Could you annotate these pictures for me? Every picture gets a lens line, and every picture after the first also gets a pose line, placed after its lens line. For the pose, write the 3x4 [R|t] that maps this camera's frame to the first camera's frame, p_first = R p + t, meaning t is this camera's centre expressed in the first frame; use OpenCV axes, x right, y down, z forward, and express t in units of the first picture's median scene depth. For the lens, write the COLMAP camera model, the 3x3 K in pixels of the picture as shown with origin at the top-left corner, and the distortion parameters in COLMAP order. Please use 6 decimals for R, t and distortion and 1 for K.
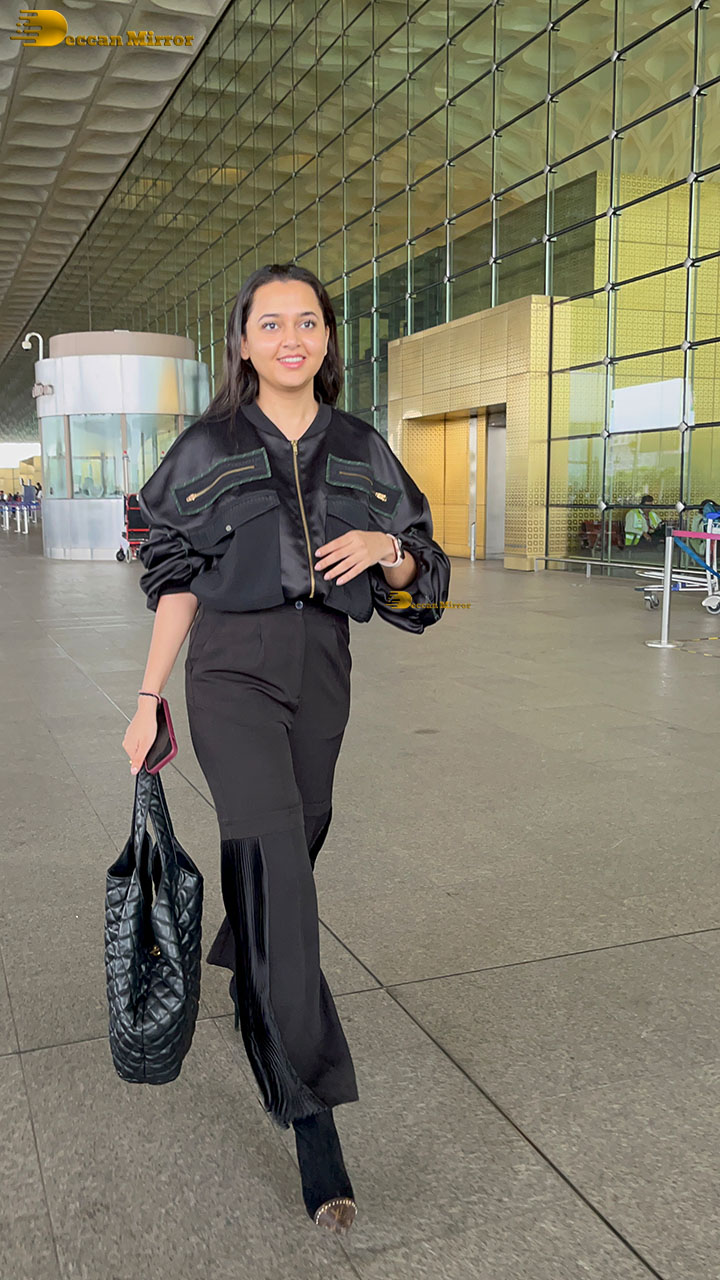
lens RADIAL K [[1128.9, 0, 360.0], [0, 1128.9, 640.0], [0, 0, 1]] dist [0.019625, 0.009262]
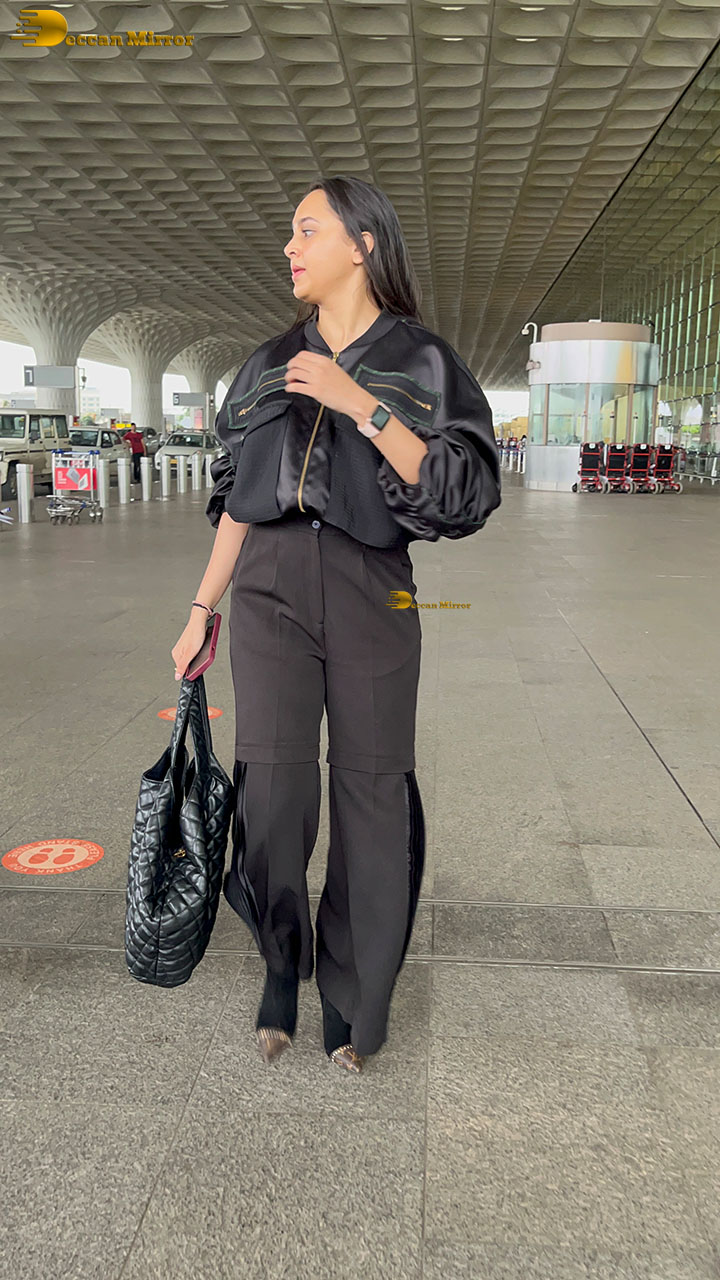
lens RADIAL K [[1128.9, 0, 360.0], [0, 1128.9, 640.0], [0, 0, 1]] dist [0.019625, 0.009262]
pose [[0.902196, 0.102456, -0.418981, 0.076926], [-0.083579, 0.994494, 0.063217, 0.023196], [0.423151, -0.022016, 0.905792, -0.187864]]
